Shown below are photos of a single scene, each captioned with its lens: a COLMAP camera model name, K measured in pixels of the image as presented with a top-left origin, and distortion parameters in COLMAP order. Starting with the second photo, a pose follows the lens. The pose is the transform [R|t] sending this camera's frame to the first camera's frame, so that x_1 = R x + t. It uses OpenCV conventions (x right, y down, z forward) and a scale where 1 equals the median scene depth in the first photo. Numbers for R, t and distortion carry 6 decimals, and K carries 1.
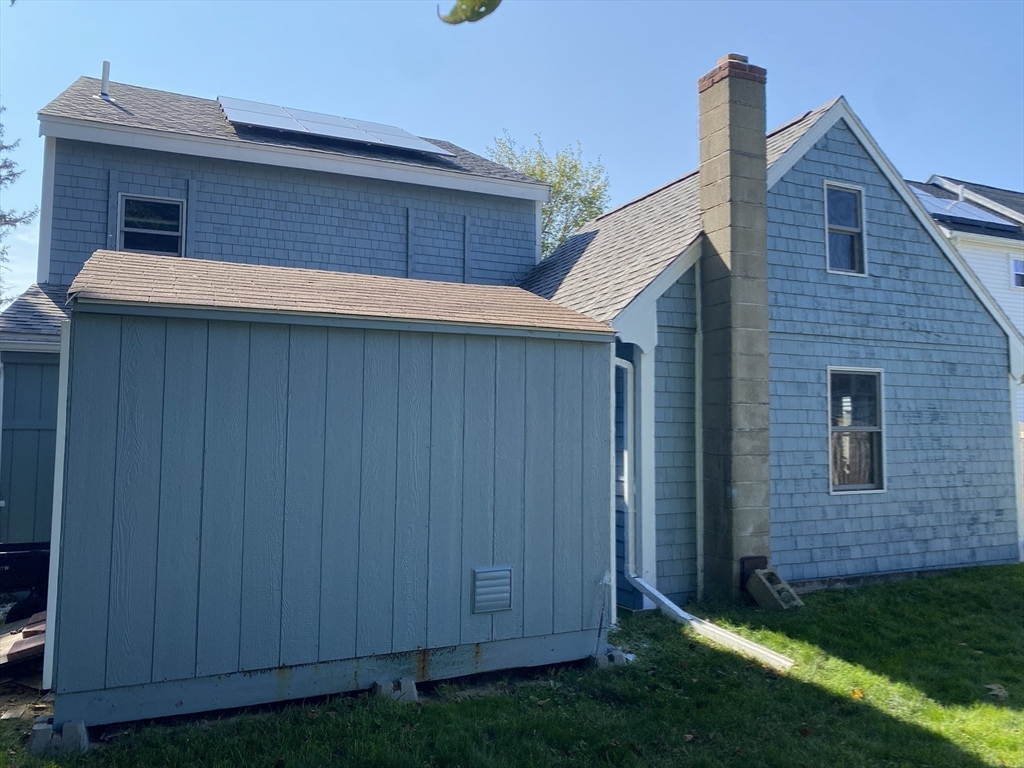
lens RADIAL K [[784.7, 0, 516.4], [0, 784.7, 377.3], [0, 0, 1]] dist [0.055308, -0.054347]
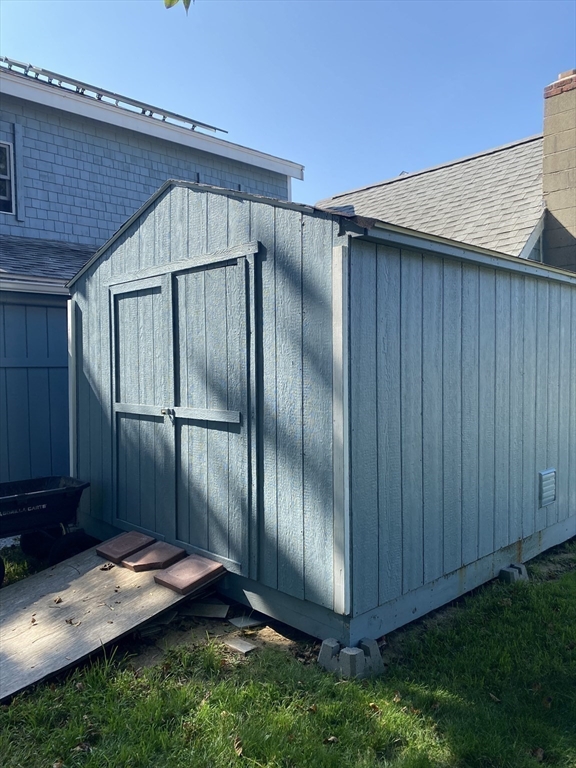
lens RADIAL K [[588.5, 0, 287.6], [0, 588.5, 388.2], [0, 0, 1]] dist [0.055308, -0.054347]
pose [[0.942779, -0.026881, 0.332333, -0.341407], [-0.006414, 0.995098, 0.098688, 0.011028], [-0.333357, -0.095172, 0.937985, 0.128557]]
